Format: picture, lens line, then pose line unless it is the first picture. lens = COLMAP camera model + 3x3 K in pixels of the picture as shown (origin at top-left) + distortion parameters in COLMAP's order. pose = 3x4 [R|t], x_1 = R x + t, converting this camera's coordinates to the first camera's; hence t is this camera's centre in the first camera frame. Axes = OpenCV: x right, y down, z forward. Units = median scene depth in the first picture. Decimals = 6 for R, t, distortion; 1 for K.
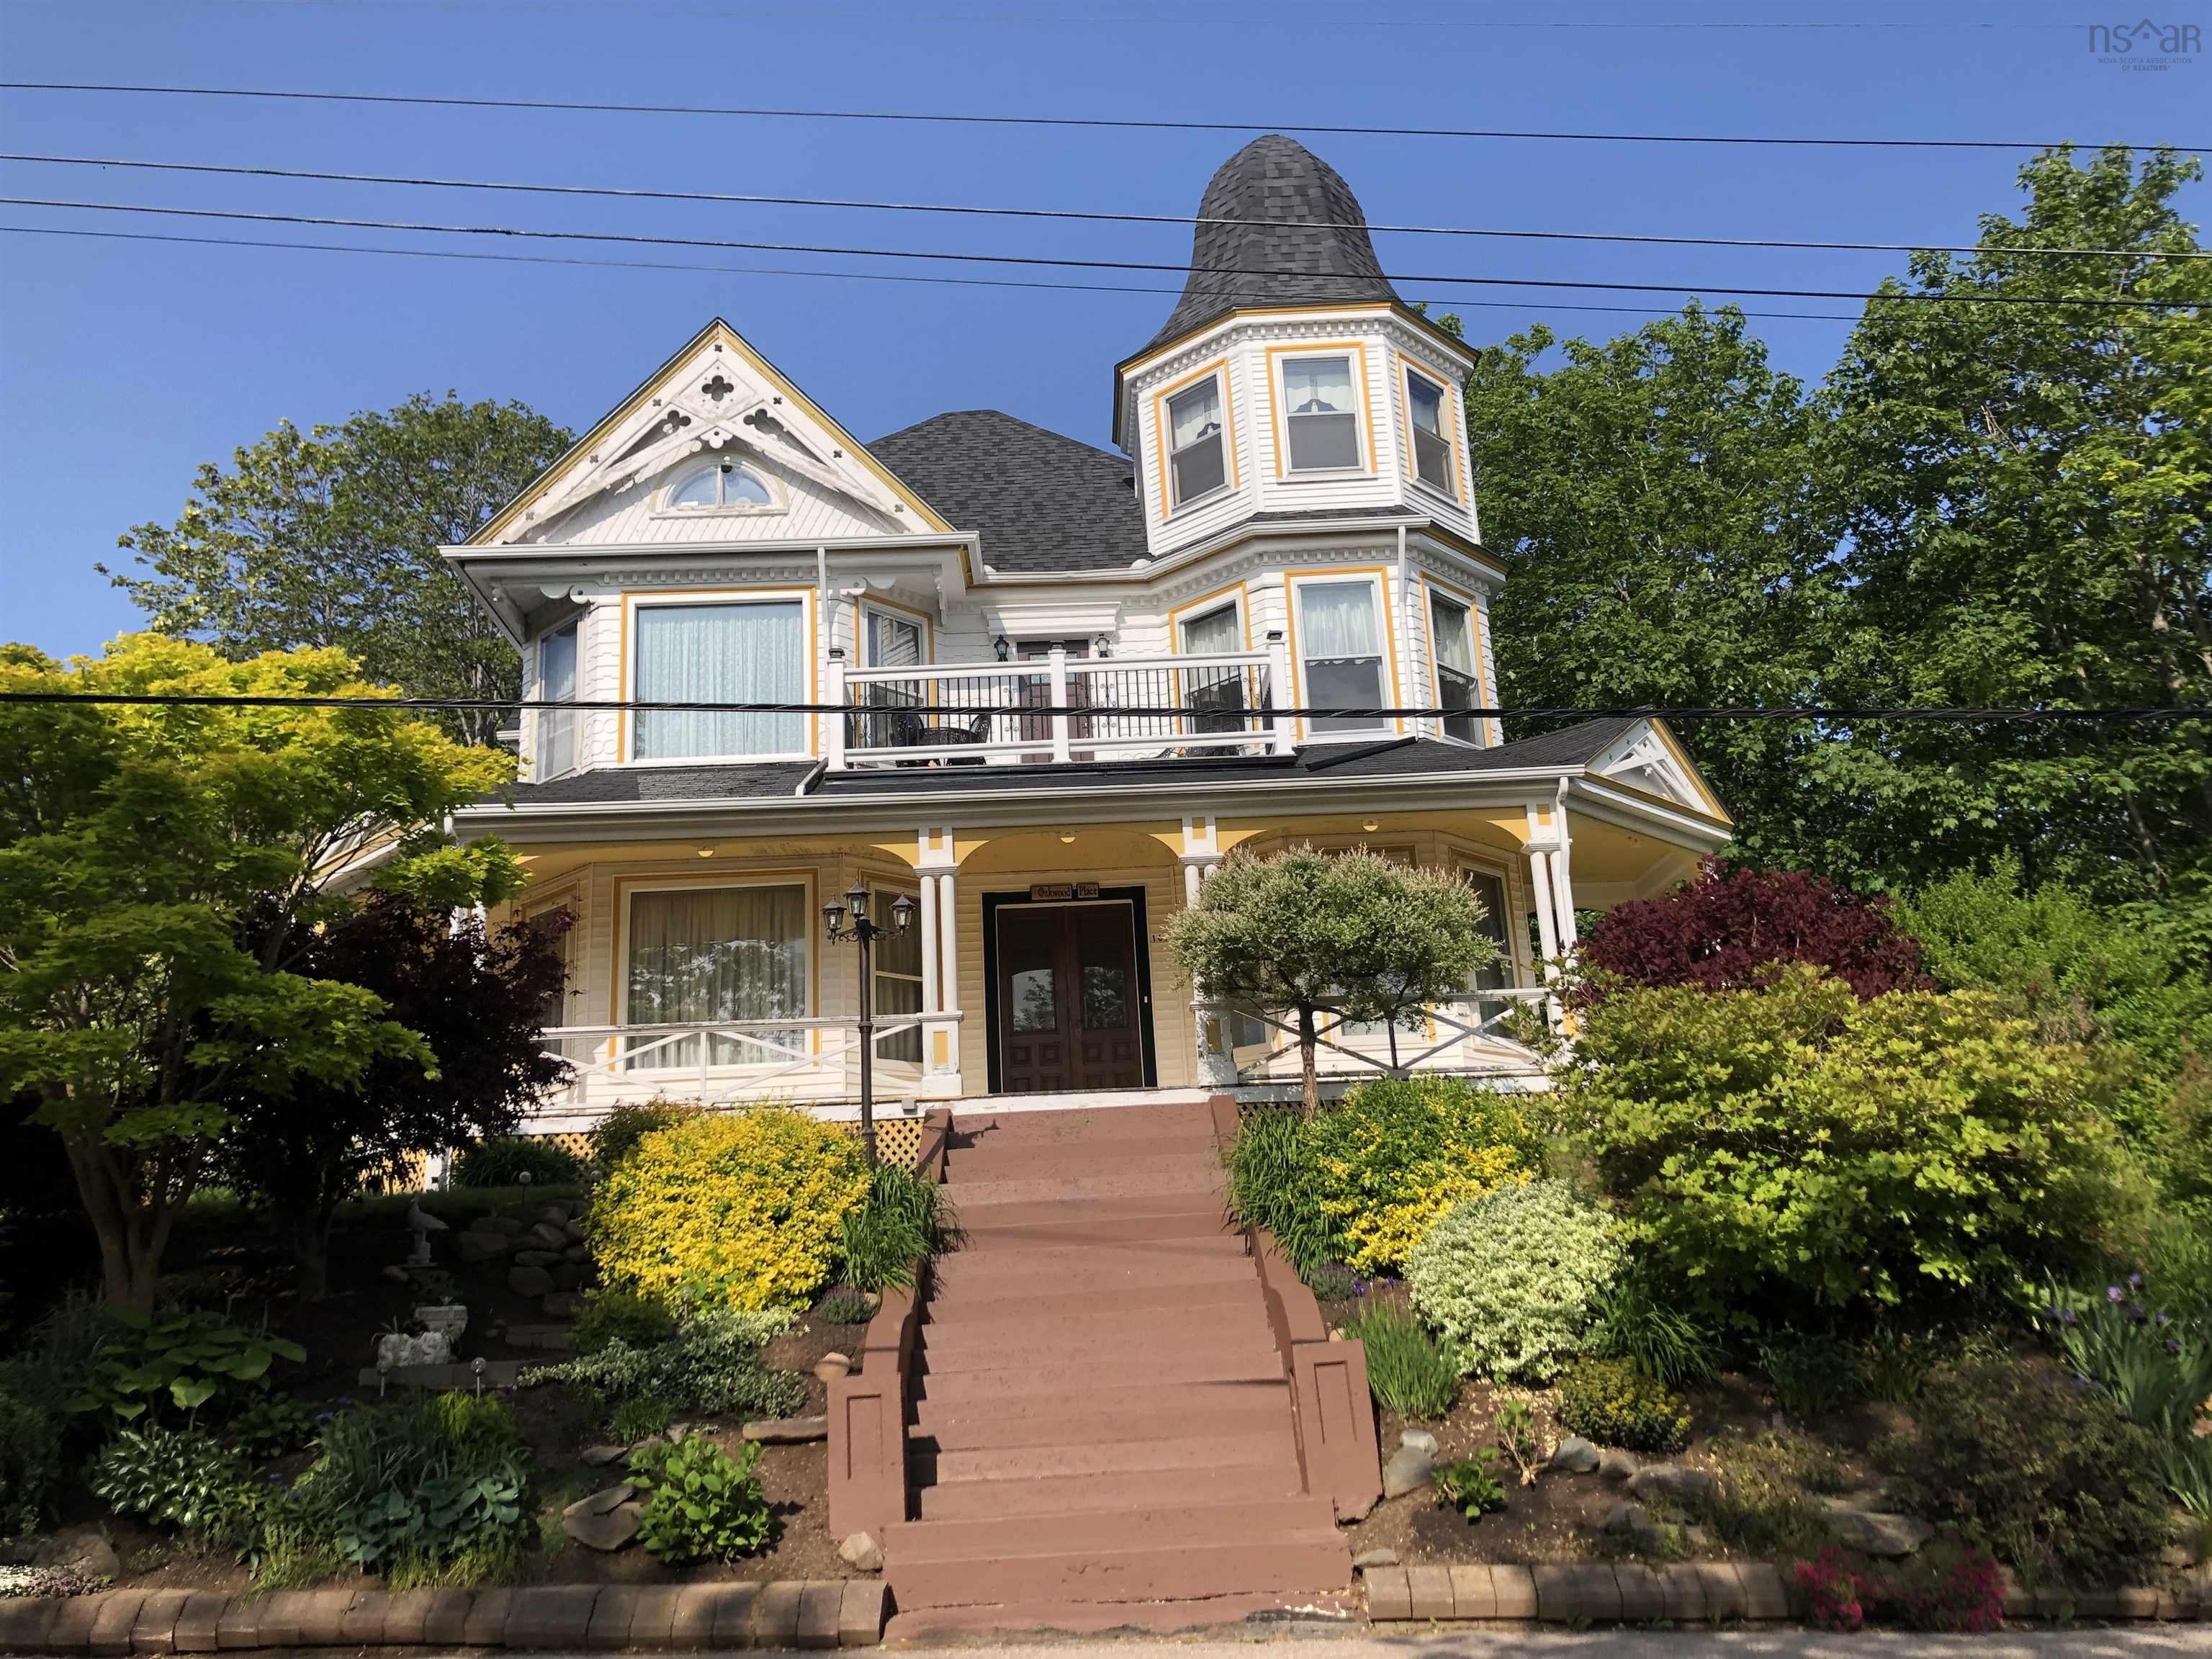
lens RADIAL K [[1798.1, 0, 1106.0], [0, 1798.1, 829.5], [0, 0, 1]] dist [0.062892, -0.091488]
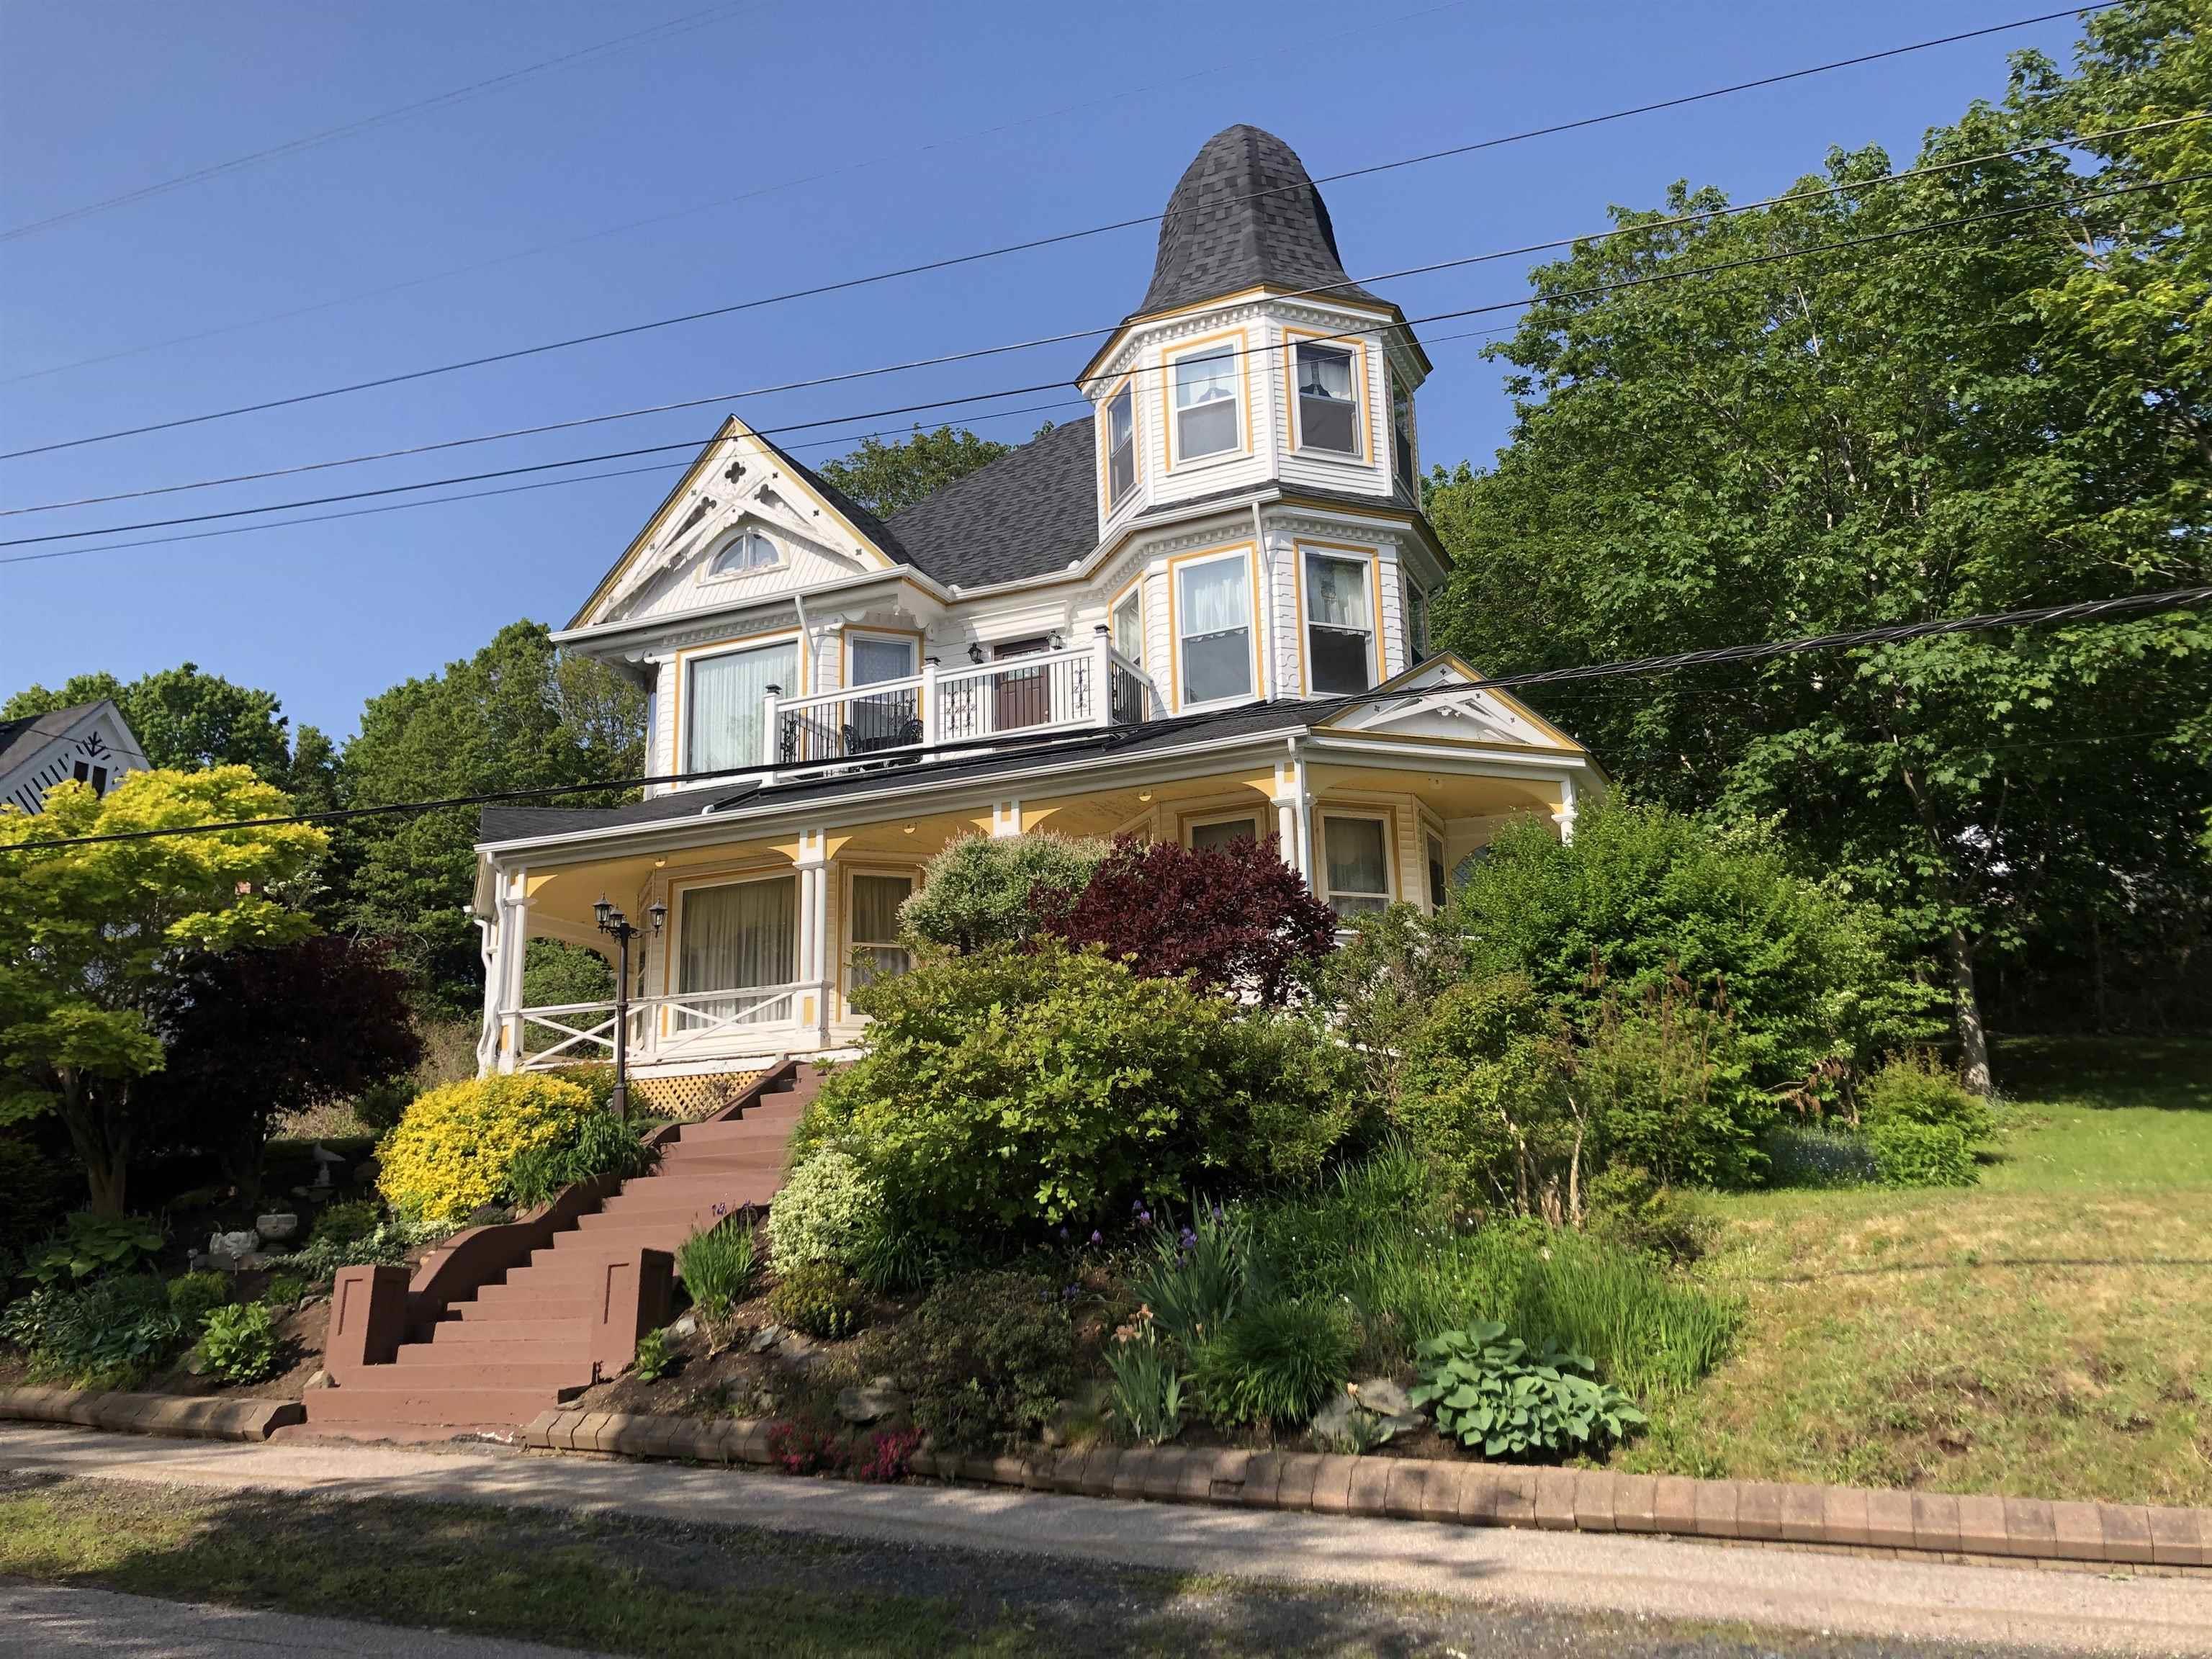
lens RADIAL K [[1798.1, 0, 1106.0], [0, 1798.1, 829.5], [0, 0, 1]] dist [0.062892, -0.091488]
pose [[0.903232, -0.077654, -0.422068, 0.512741], [0.098159, 0.994804, 0.027033, -0.012377], [0.417775, -0.065847, 0.906161, -0.019192]]
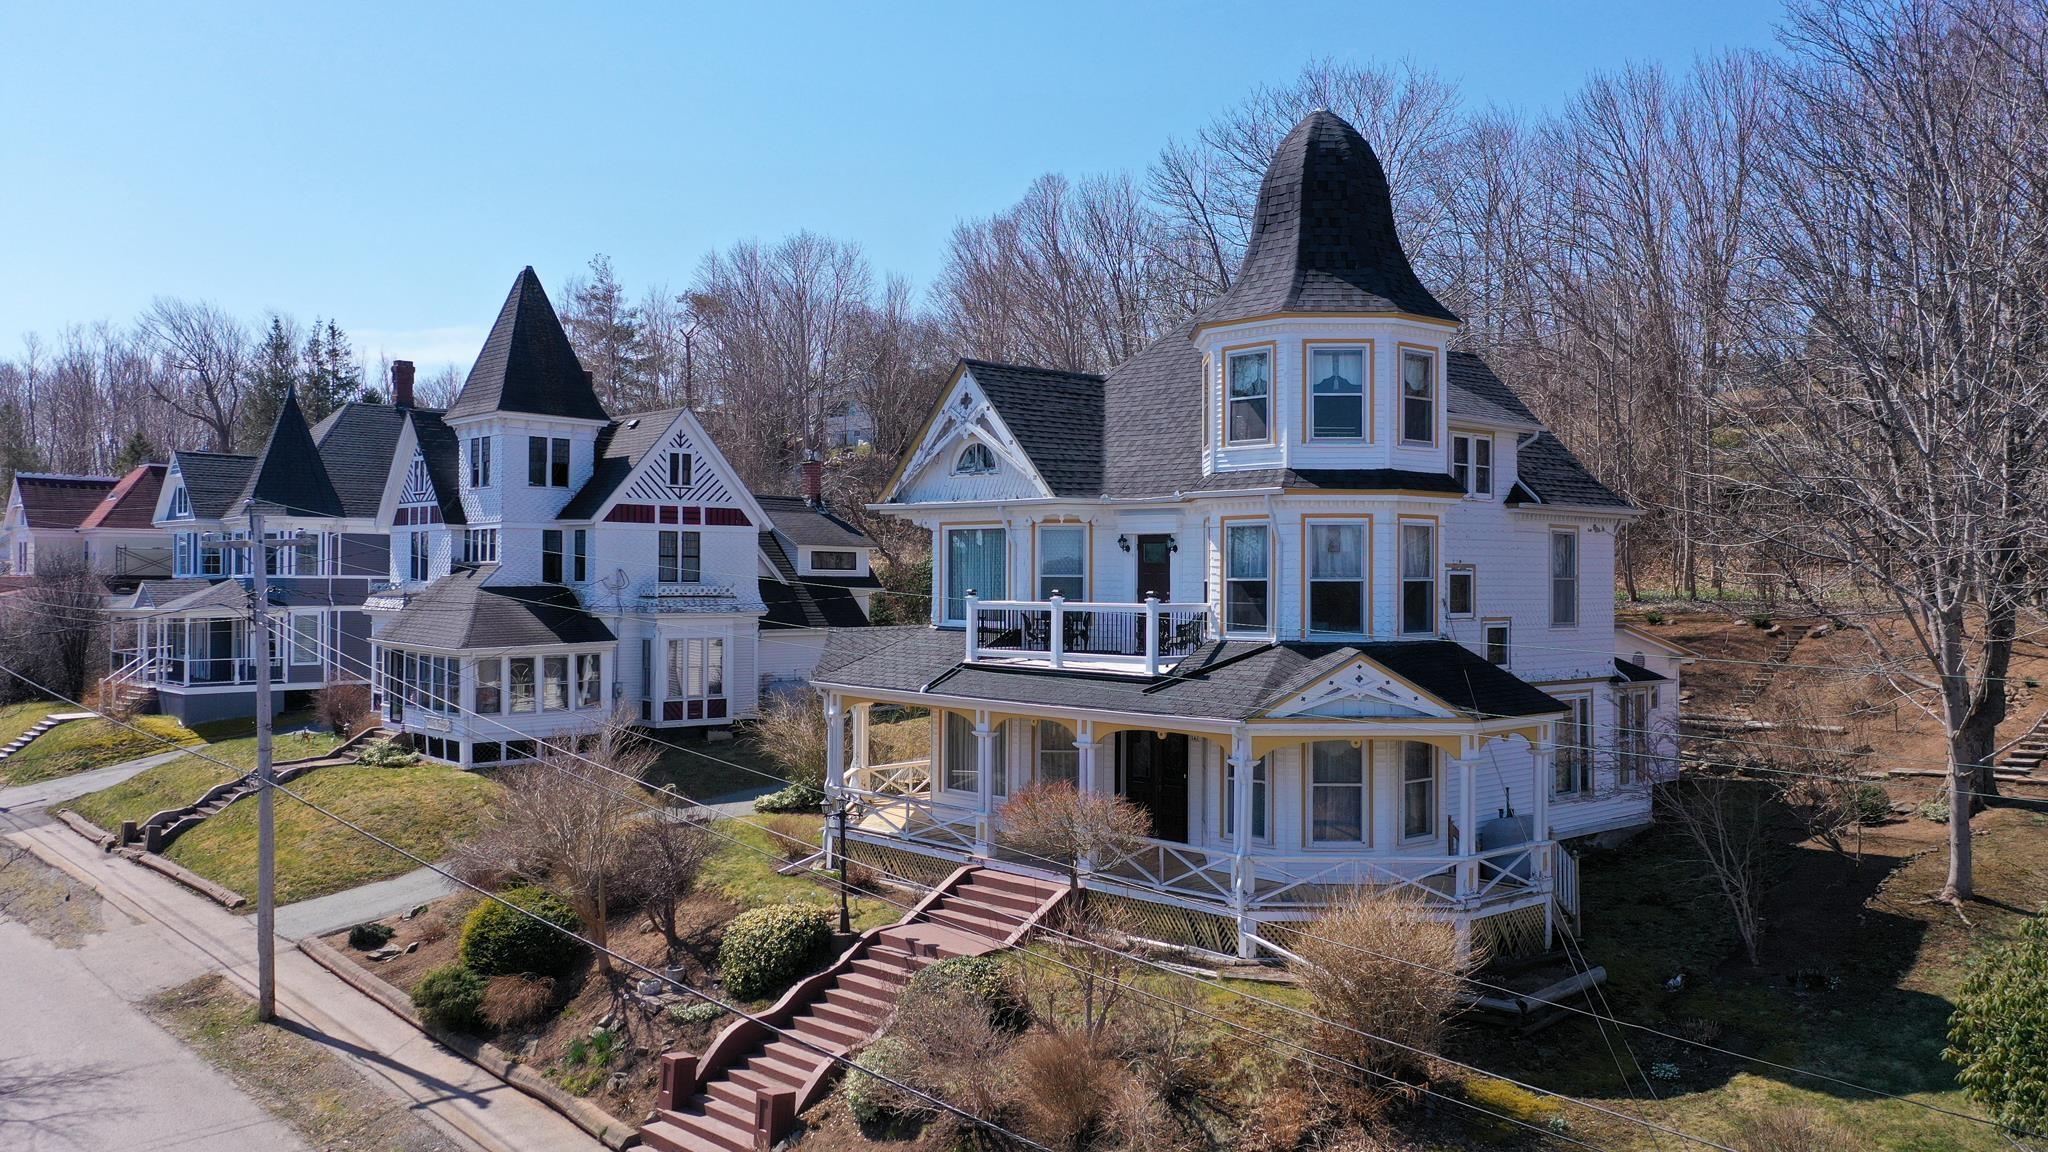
lens RADIAL K [[1643.0, 0, 1024.0], [0, 1643.0, 576.0], [0, 0, 1]] dist [0.000660, 0.002029]
pose [[0.670904, 0.035515, -0.740693, 0.992131], [0.170410, 0.964736, 0.200612, -0.390224], [0.721698, -0.260813, 0.641193, -0.005362]]
